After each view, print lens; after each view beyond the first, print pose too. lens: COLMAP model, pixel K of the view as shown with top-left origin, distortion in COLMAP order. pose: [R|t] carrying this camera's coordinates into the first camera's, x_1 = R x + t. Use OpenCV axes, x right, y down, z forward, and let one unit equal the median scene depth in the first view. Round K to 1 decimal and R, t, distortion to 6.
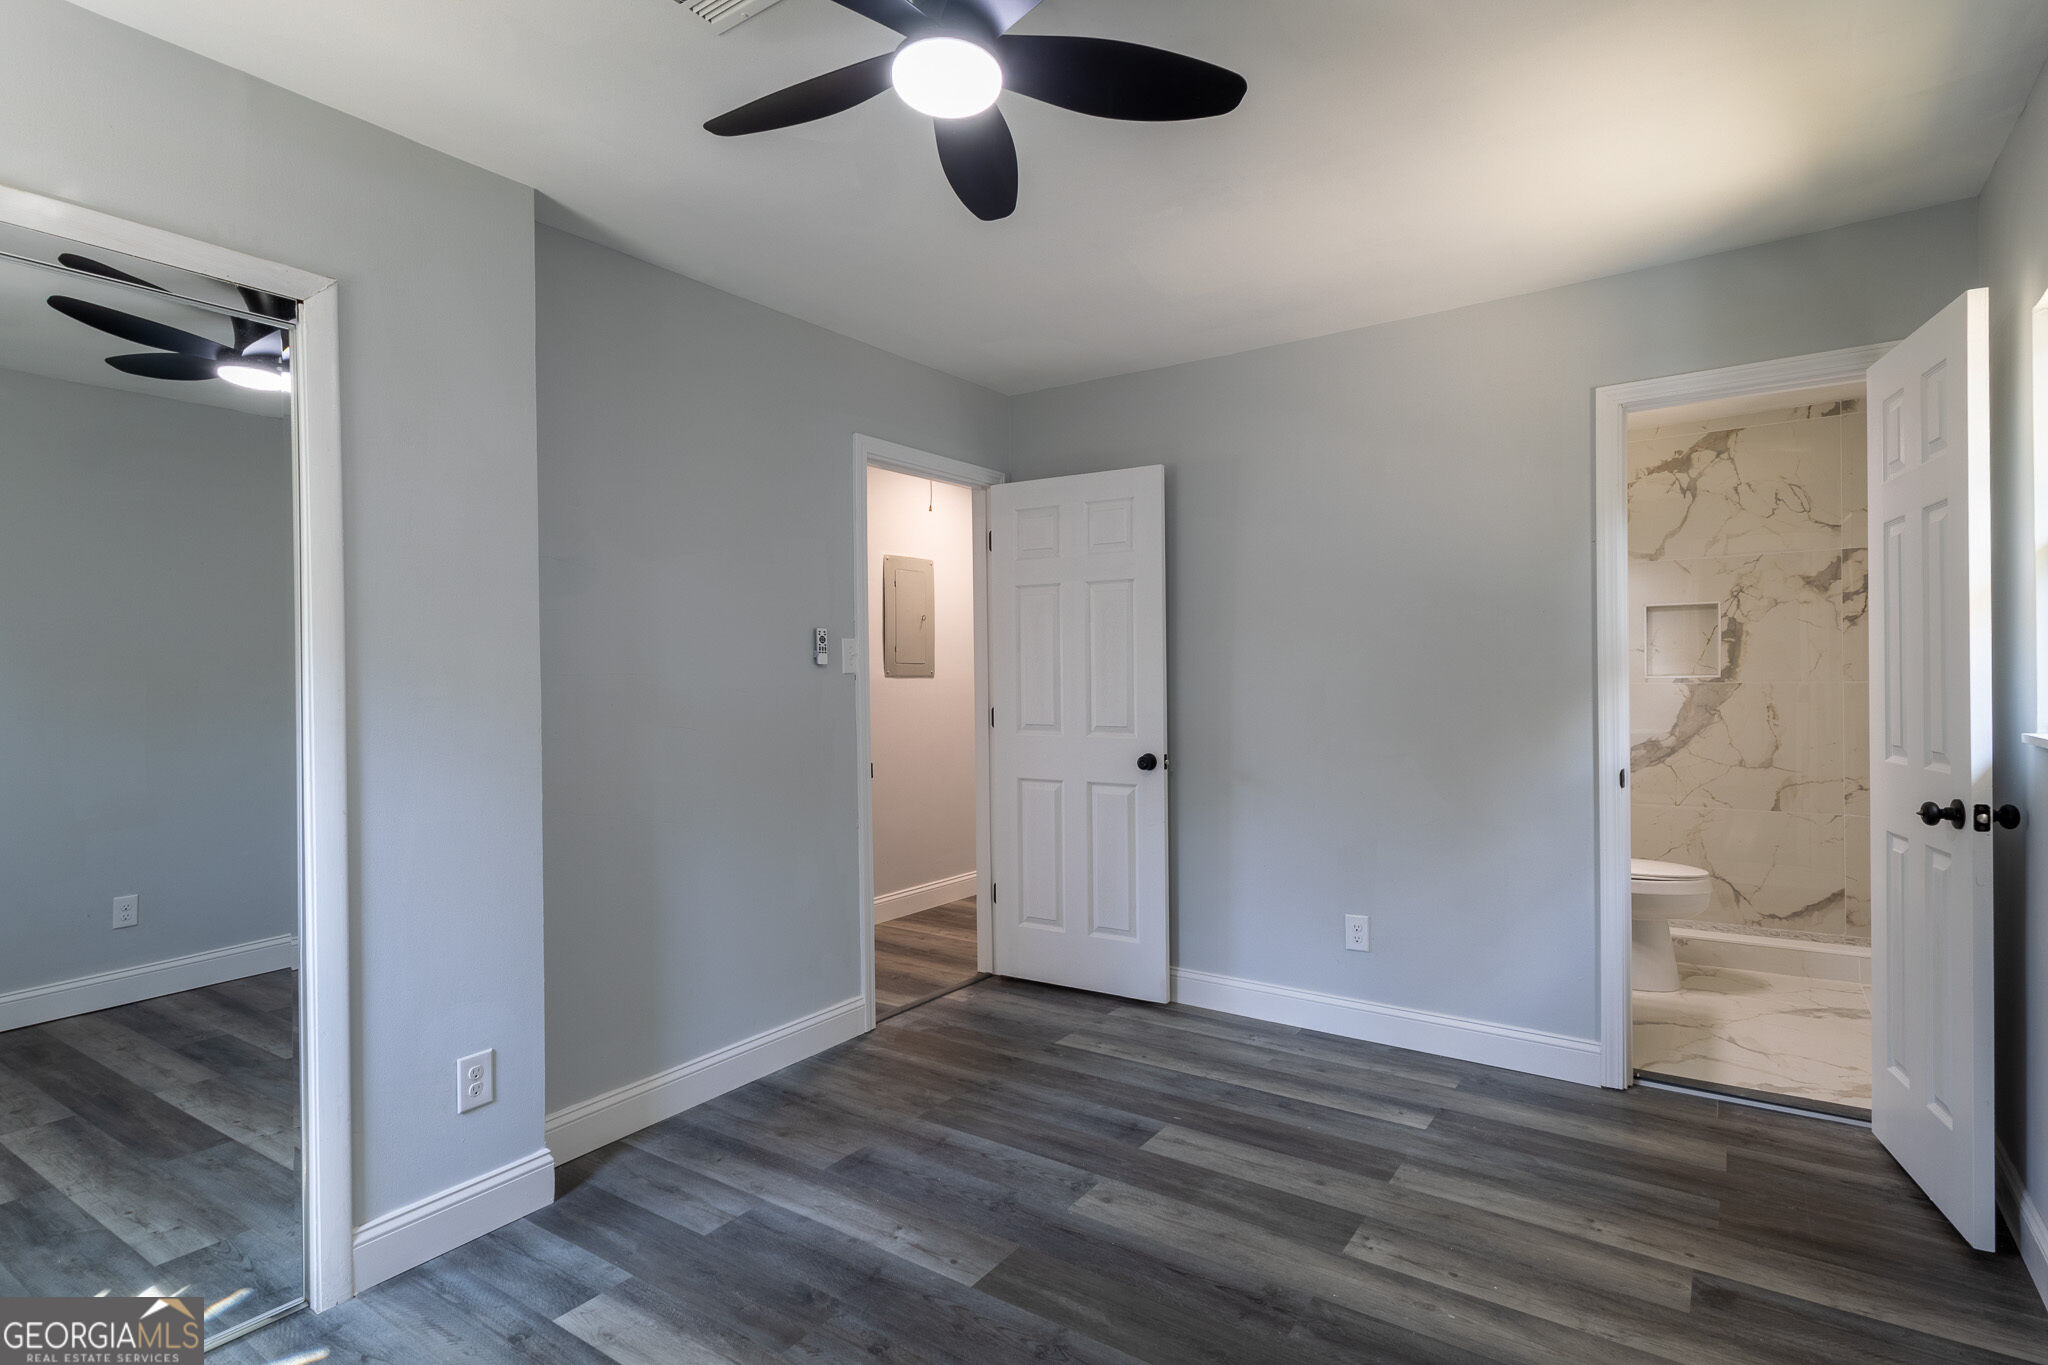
lens RADIAL K [[1039.9, 0, 1021.7], [0, 1039.9, 654.2], [0, 0, 1]] dist [-0.072392, -0.000309]
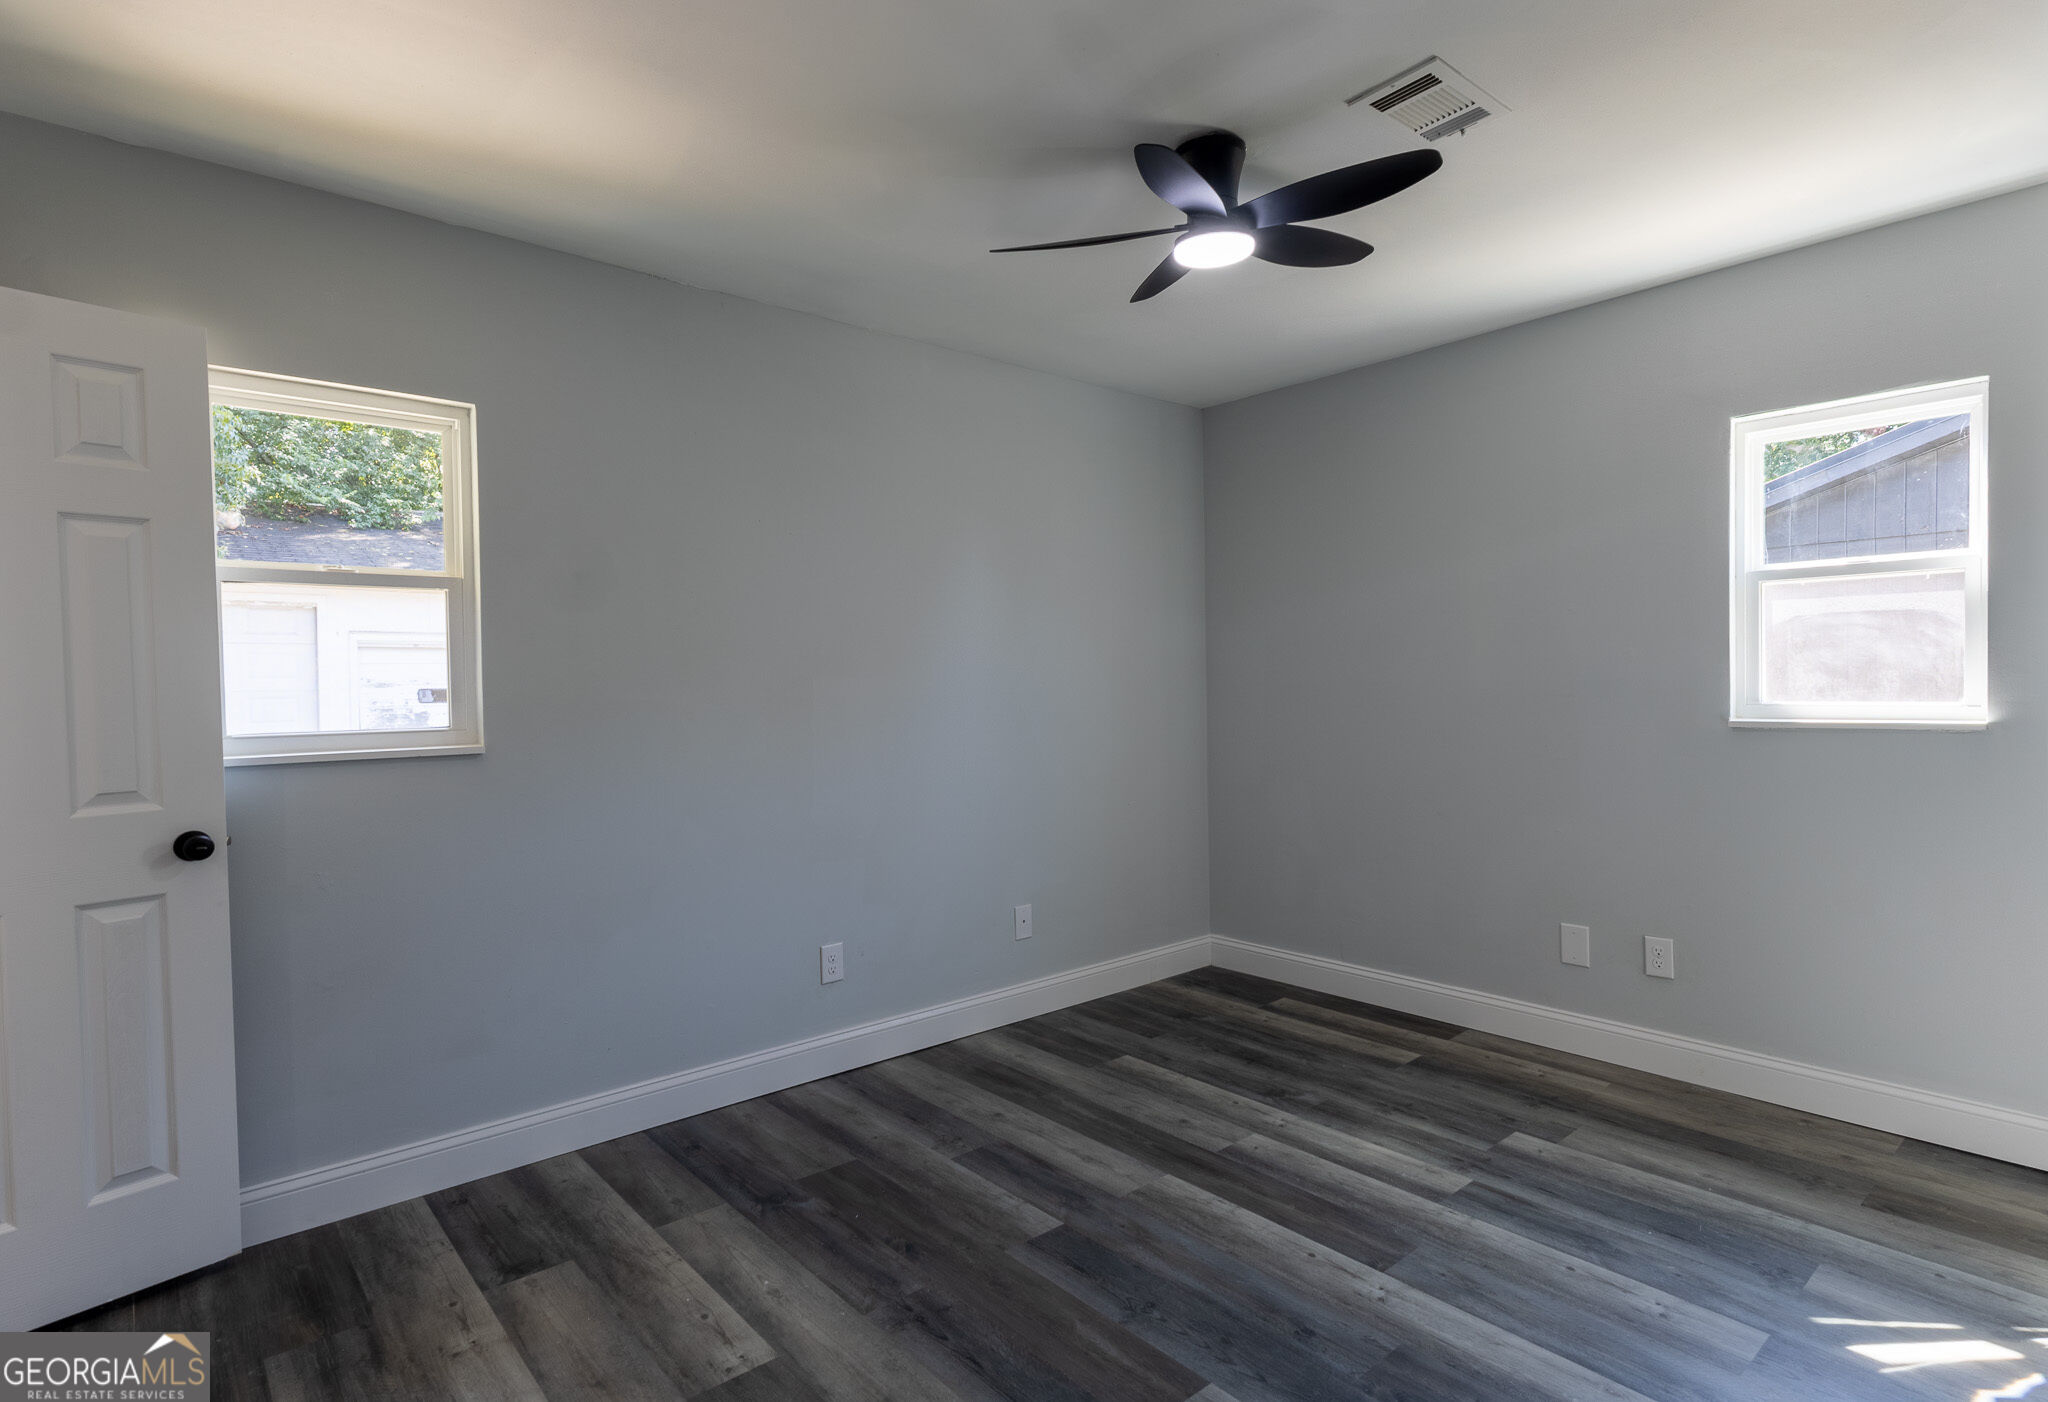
lens RADIAL K [[1038.1, 0, 1024.0], [0, 1038.1, 701.0], [0, 0, 1]] dist [-0.000281, -0.000007]
pose [[-0.965587, 0.013606, 0.259725, -0.138041], [0.015681, 0.999860, 0.005916, 0.026443], [-0.259608, 0.009785, -0.965664, 1.939567]]
